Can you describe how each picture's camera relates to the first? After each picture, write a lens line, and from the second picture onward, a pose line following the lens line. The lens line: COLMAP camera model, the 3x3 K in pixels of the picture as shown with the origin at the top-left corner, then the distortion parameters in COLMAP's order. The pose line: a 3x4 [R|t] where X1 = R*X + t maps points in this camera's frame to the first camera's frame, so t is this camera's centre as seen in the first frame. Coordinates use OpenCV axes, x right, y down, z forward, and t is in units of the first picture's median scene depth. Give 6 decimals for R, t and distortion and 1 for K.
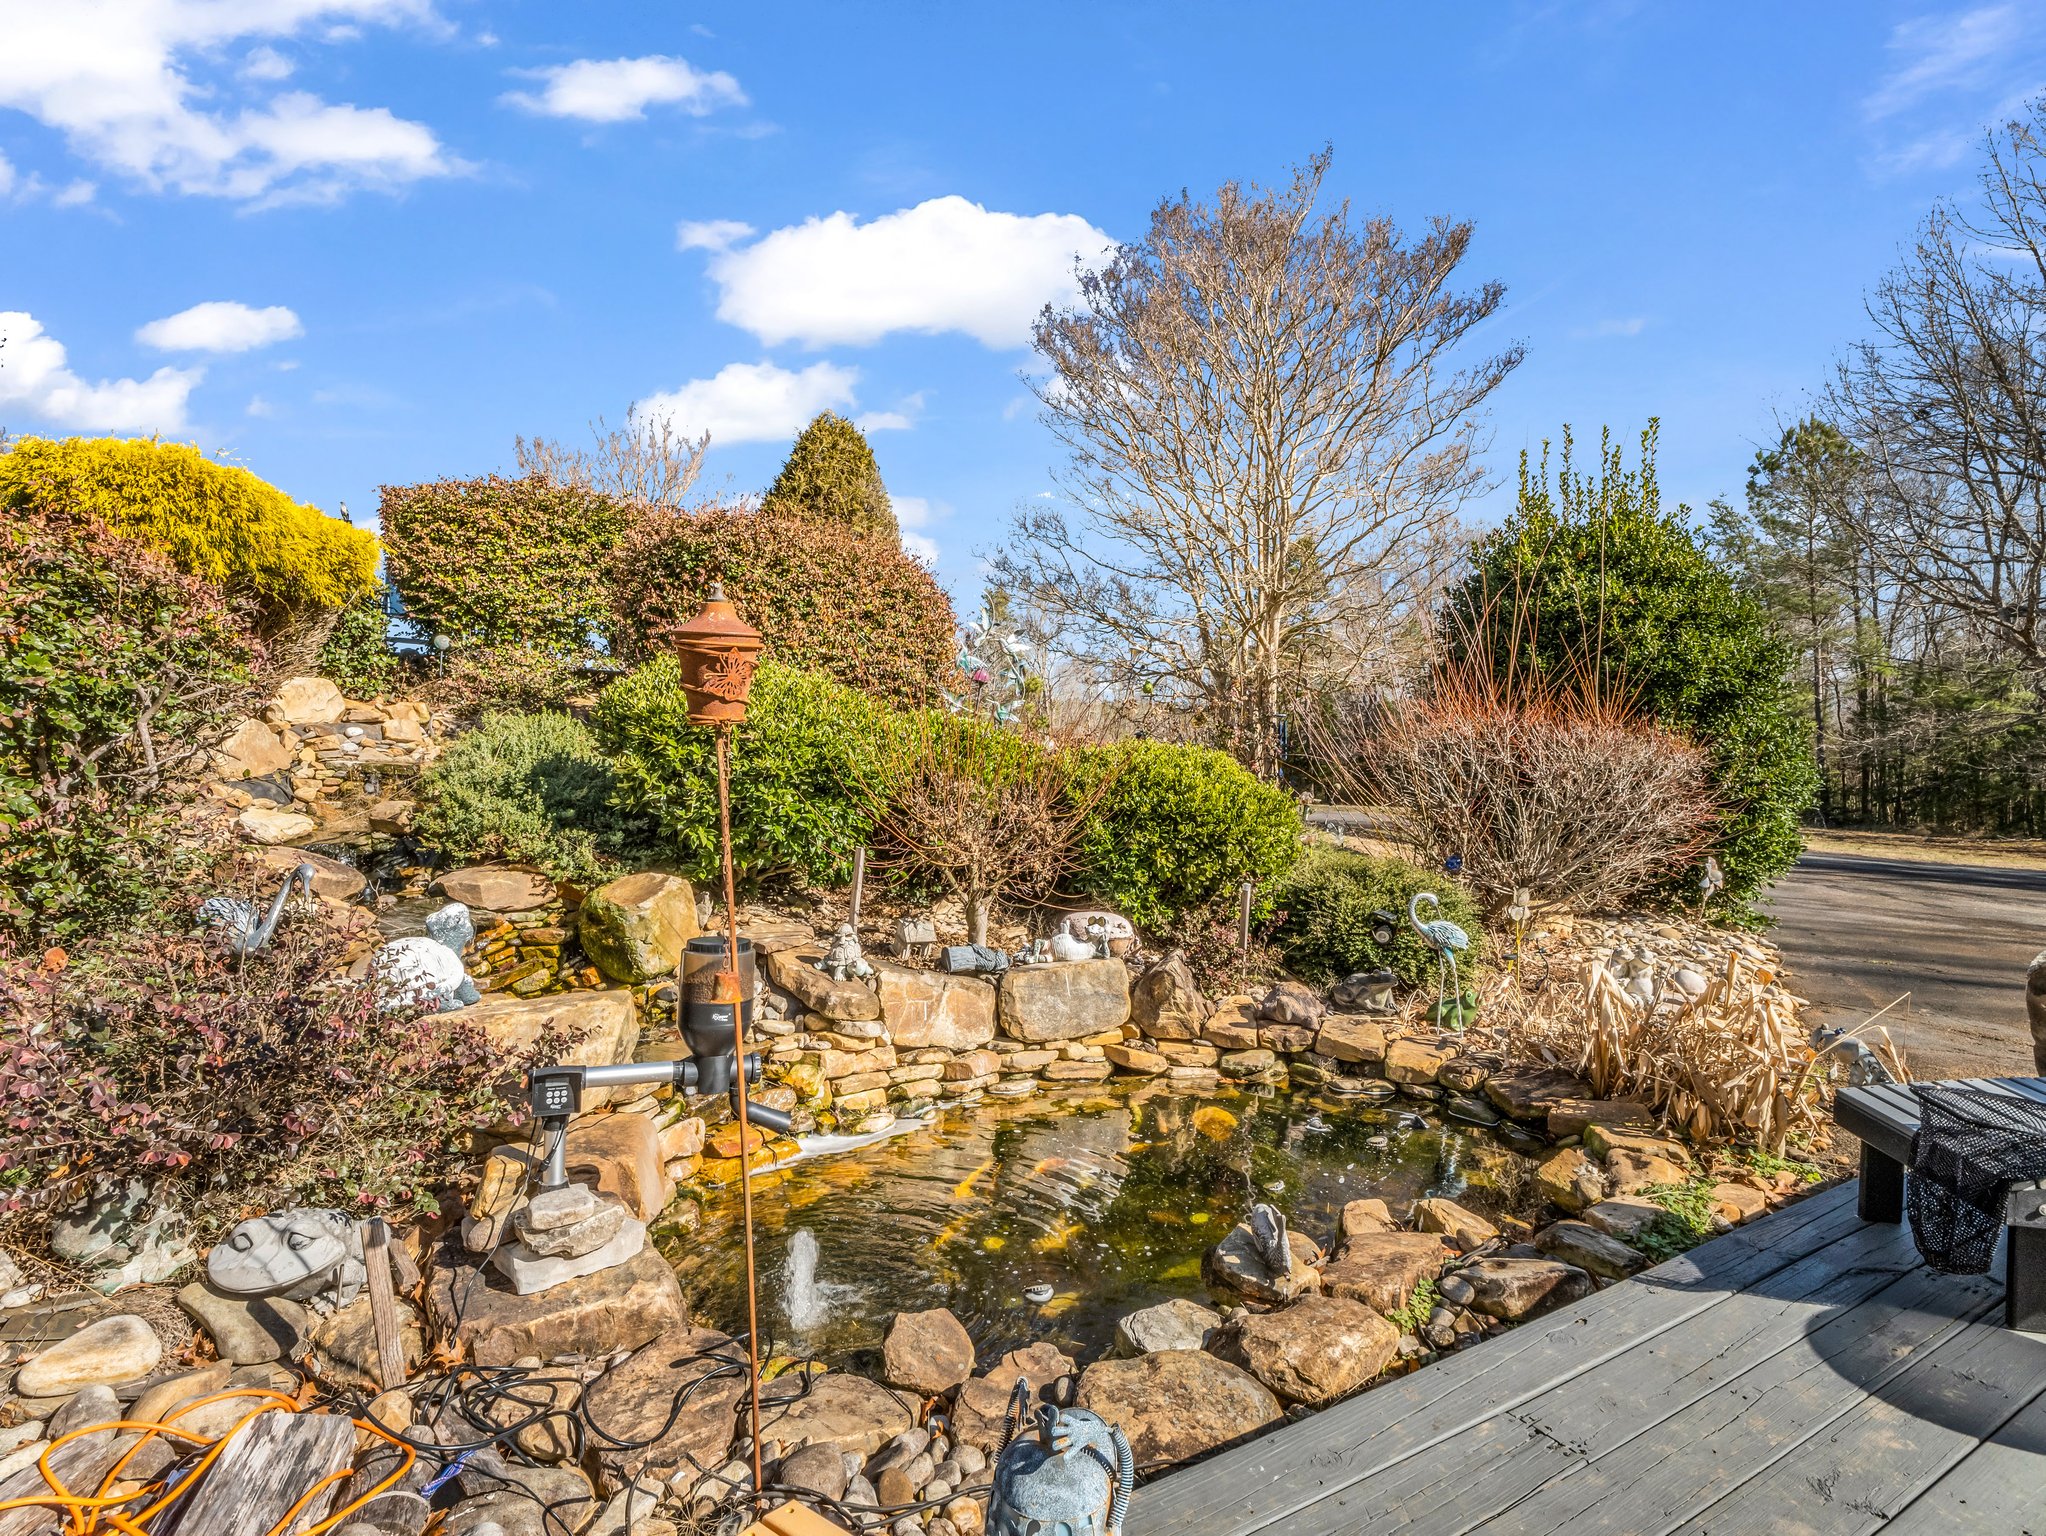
lens RADIAL K [[1043.4, 0, 1023.0], [0, 1043.4, 768.0], [0, 0, 1]] dist [0.001985, 0.000004]
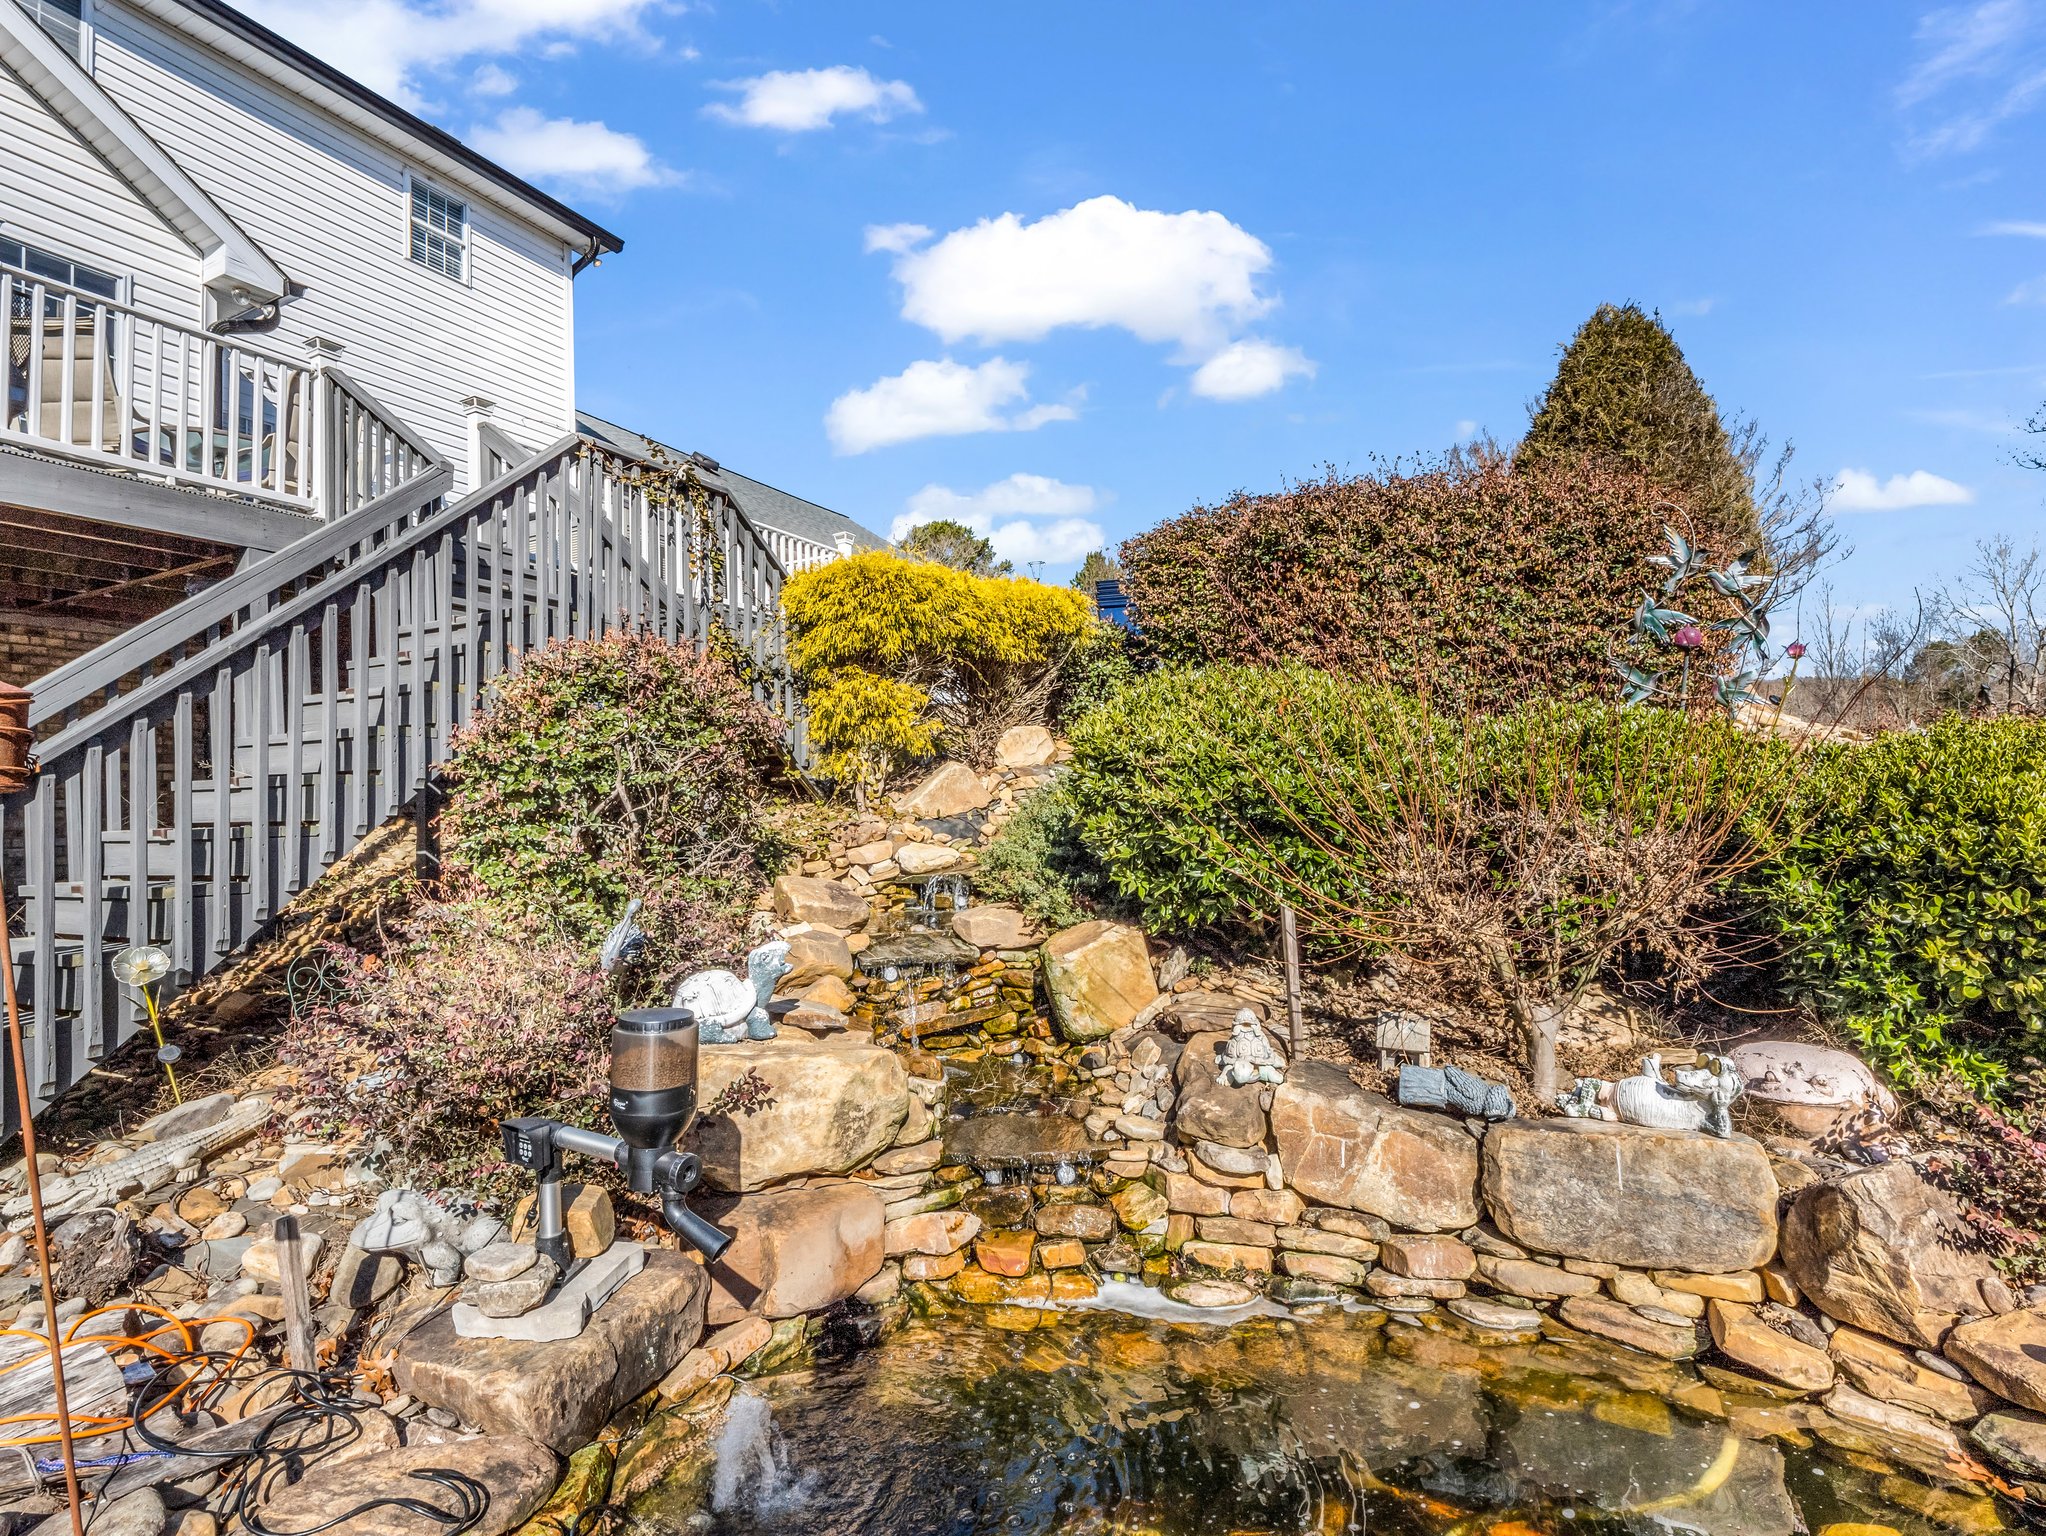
lens RADIAL K [[1076.2, 0, 1023.0], [0, 1076.2, 768.0], [0, 0, 1]] dist [-0.017979, -0.001537]
pose [[0.565710, -0.046413, -0.823297, 0.351357], [0.031580, 0.998902, -0.034613, 0.000260], [0.824000, -0.006419, 0.566554, 0.410537]]
